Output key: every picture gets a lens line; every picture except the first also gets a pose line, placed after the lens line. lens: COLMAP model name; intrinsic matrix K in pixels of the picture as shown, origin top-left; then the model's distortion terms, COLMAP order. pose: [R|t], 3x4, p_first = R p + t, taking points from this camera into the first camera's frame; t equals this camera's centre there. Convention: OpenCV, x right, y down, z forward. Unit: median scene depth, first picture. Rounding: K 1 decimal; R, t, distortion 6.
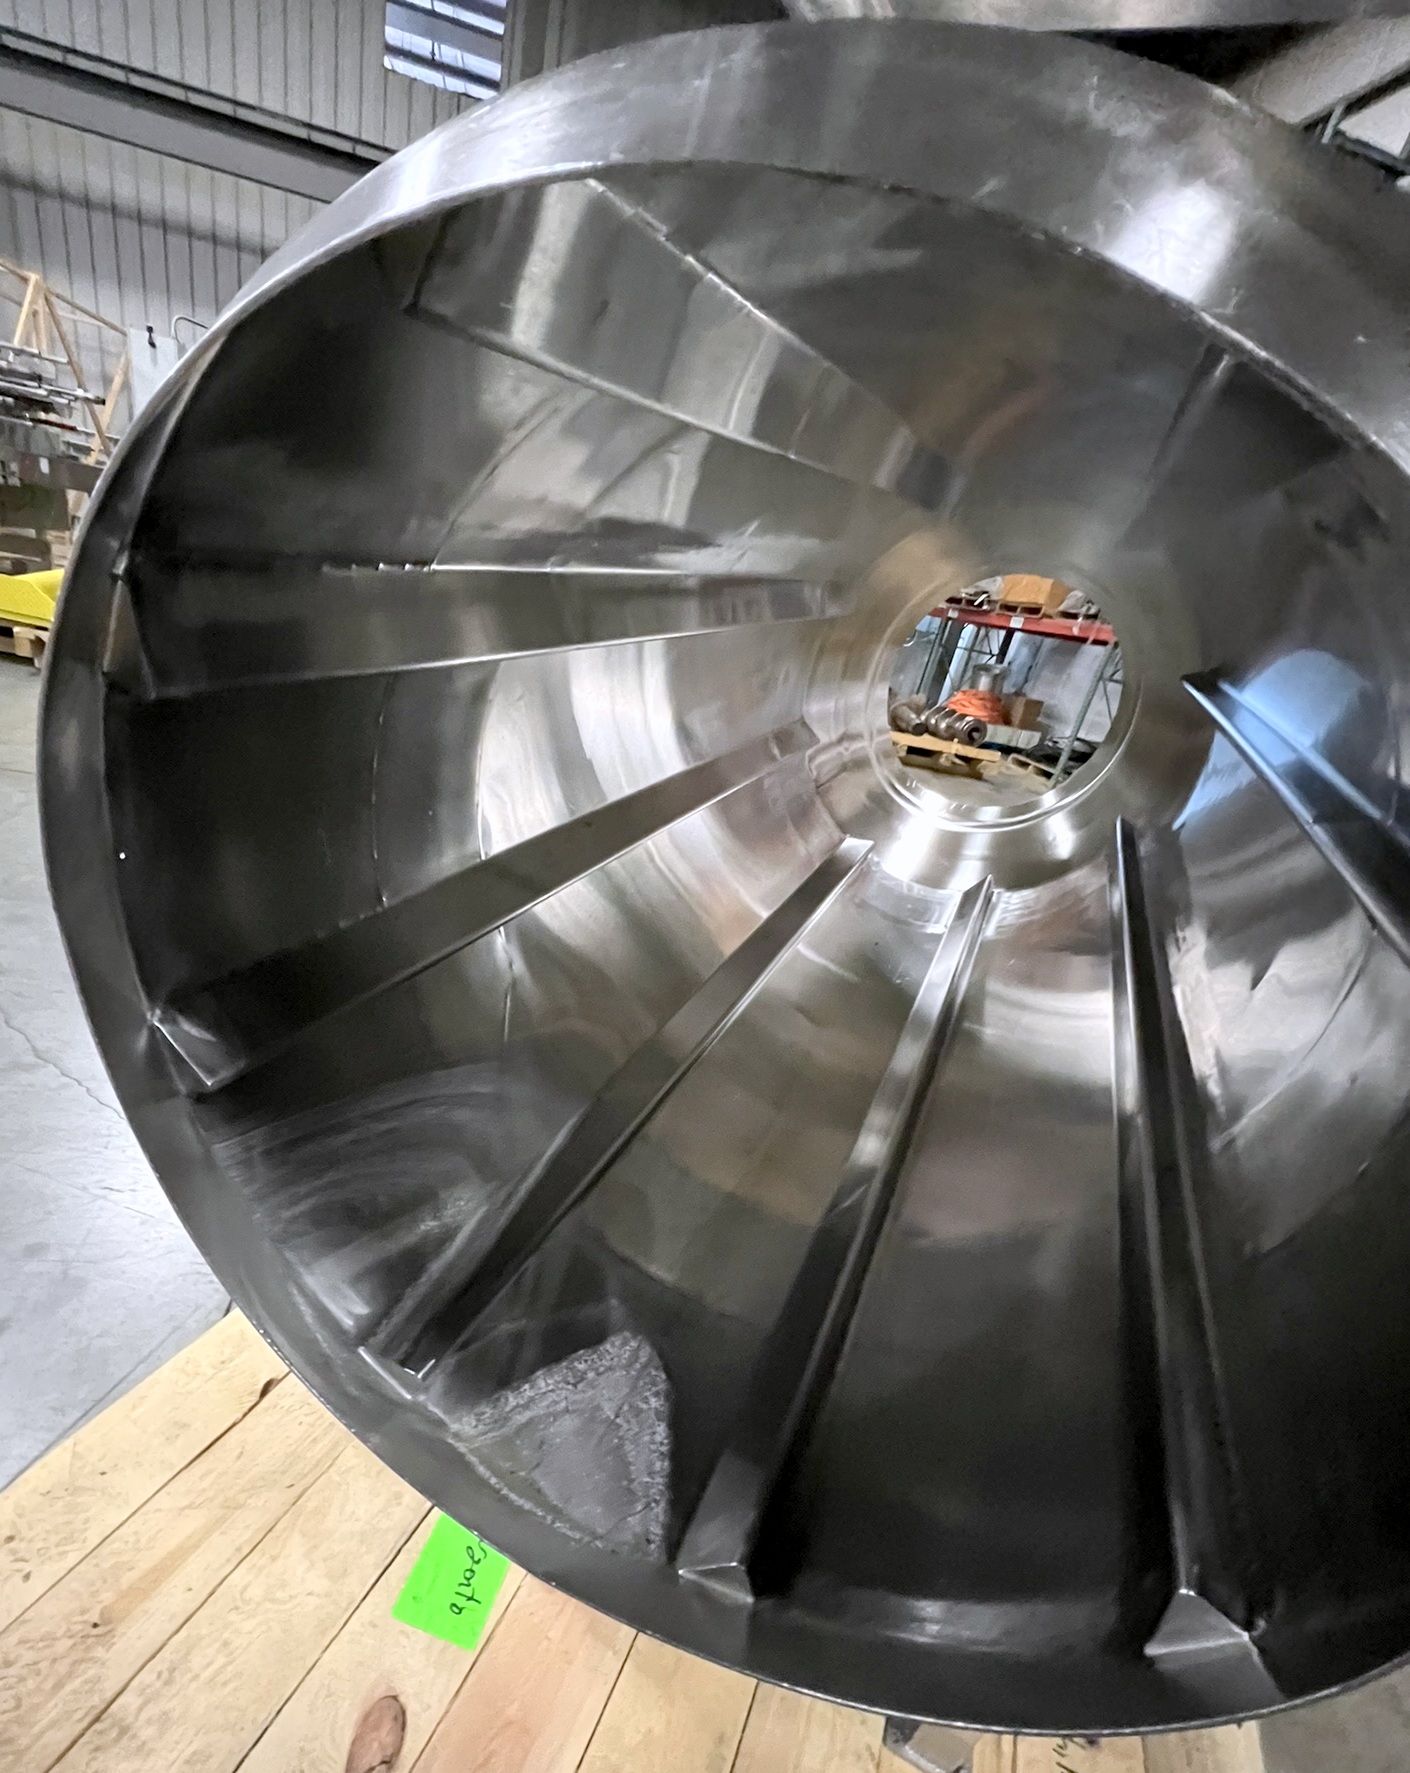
lens RADIAL K [[838.3, 0, 705.0], [0, 838.3, 886.5], [0, 0, 1]] dist [-0.003087, -0.000949]
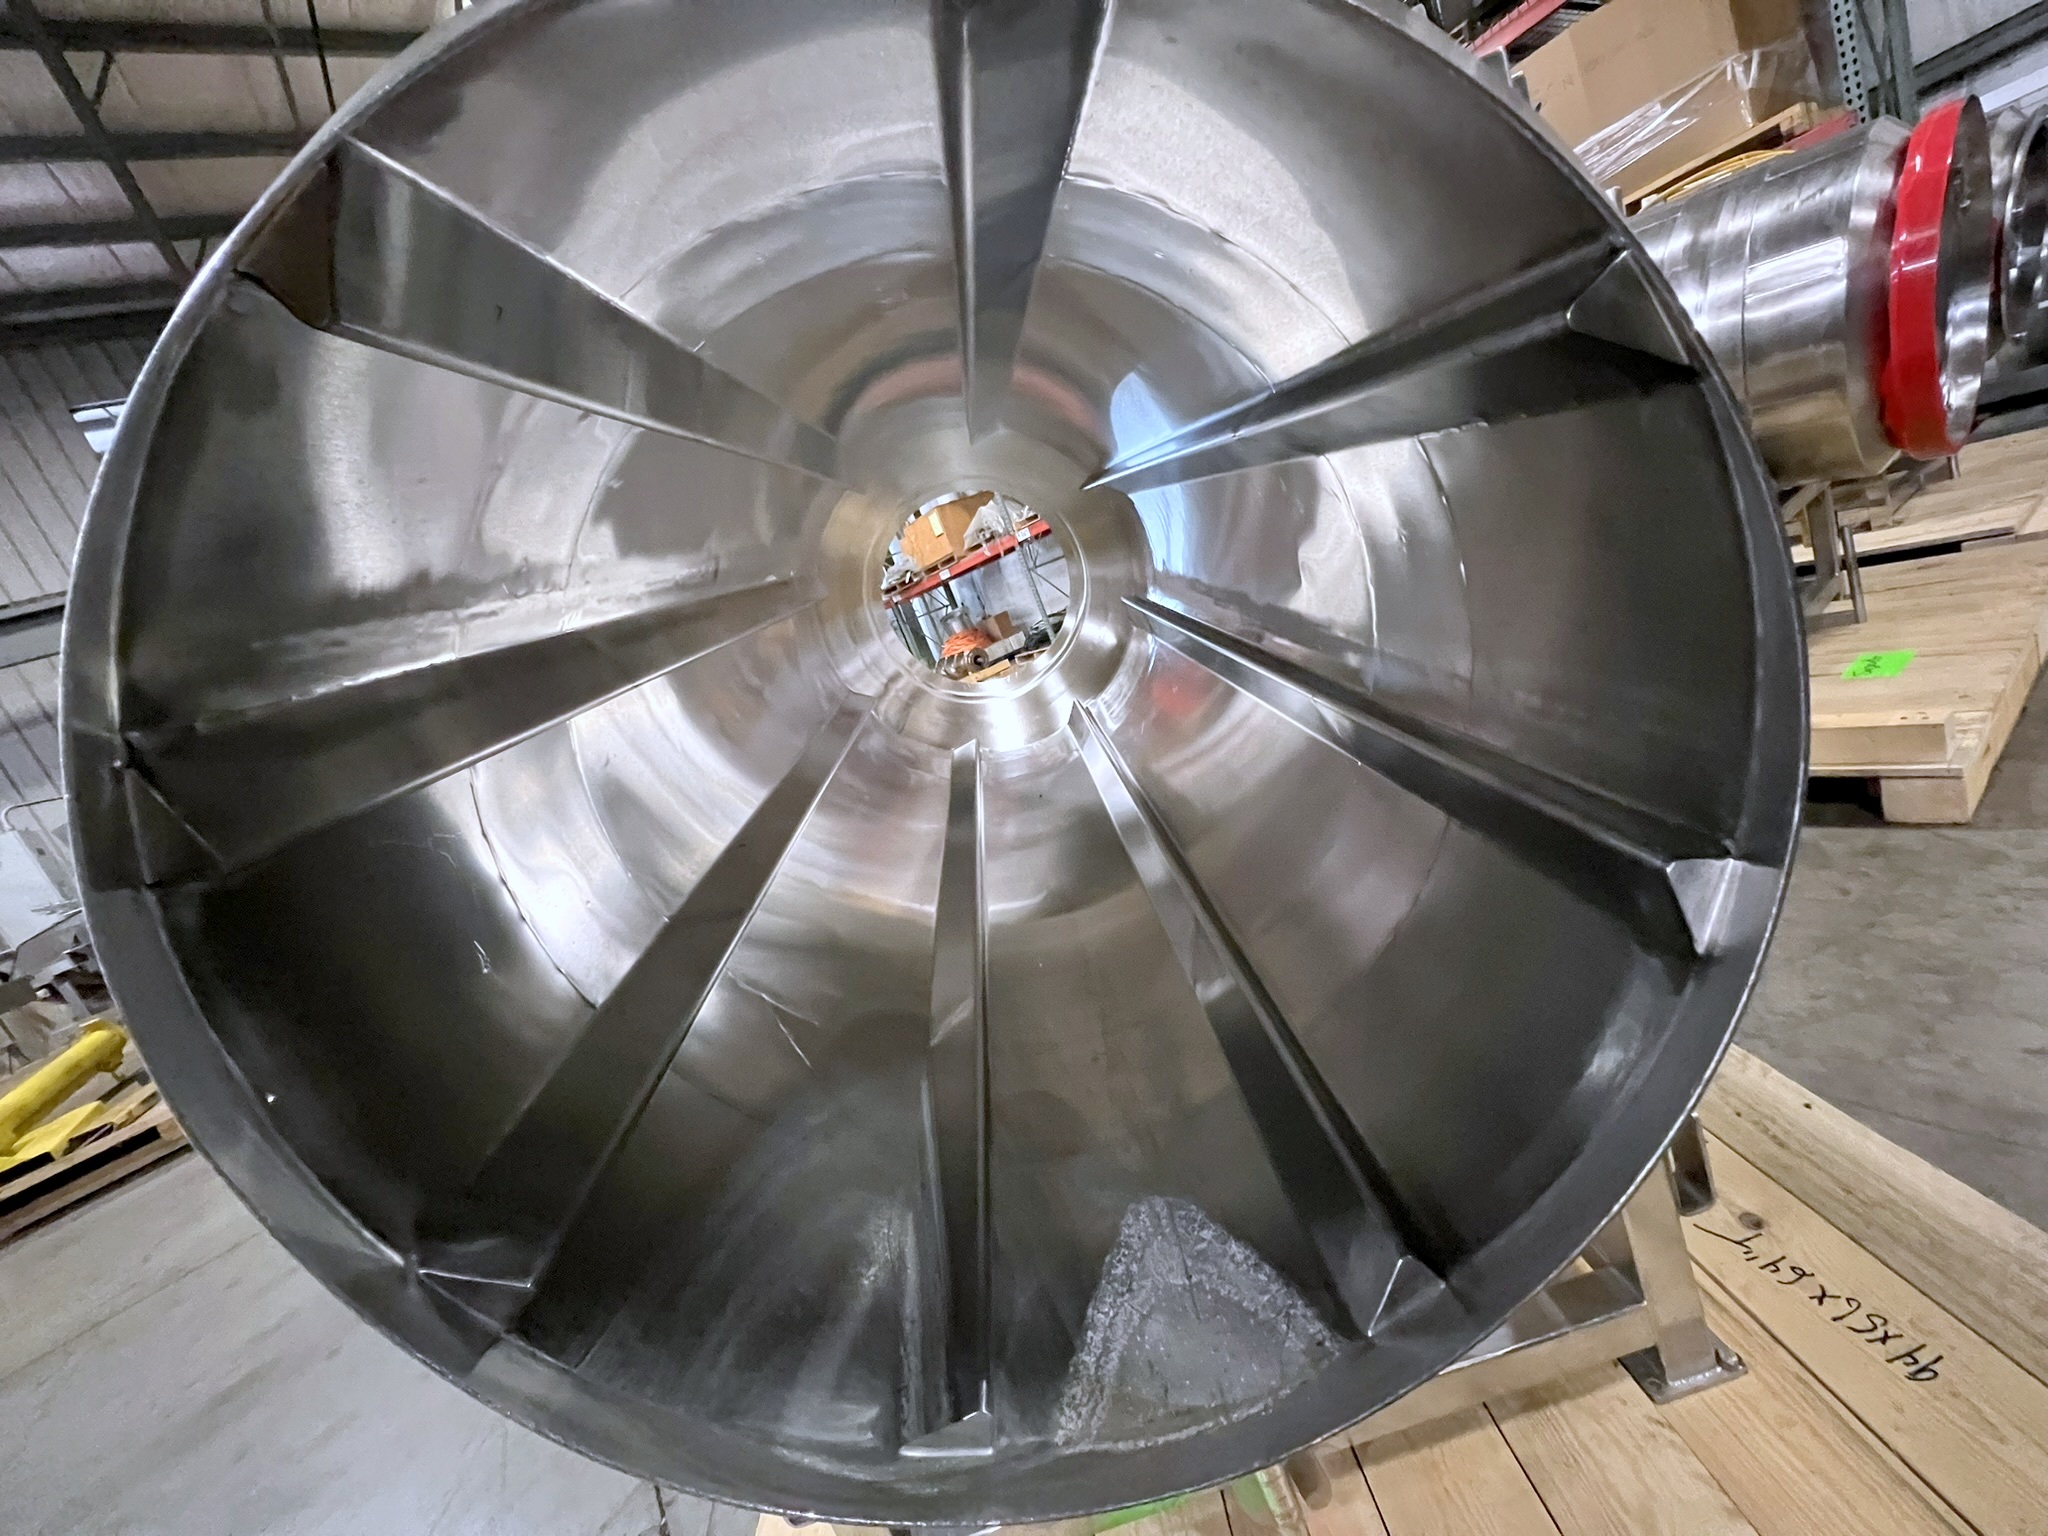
lens RADIAL K [[819.1, 0, 978.4], [0, 819.1, 767.9], [0, 0, 1]] dist [0.001952, -0.000456]
pose [[0.756648, -0.562562, 0.333178, -0.171745], [0.638377, 0.745765, -0.190551, 0.184380], [-0.141275, 0.356874, 0.923408, 0.056824]]
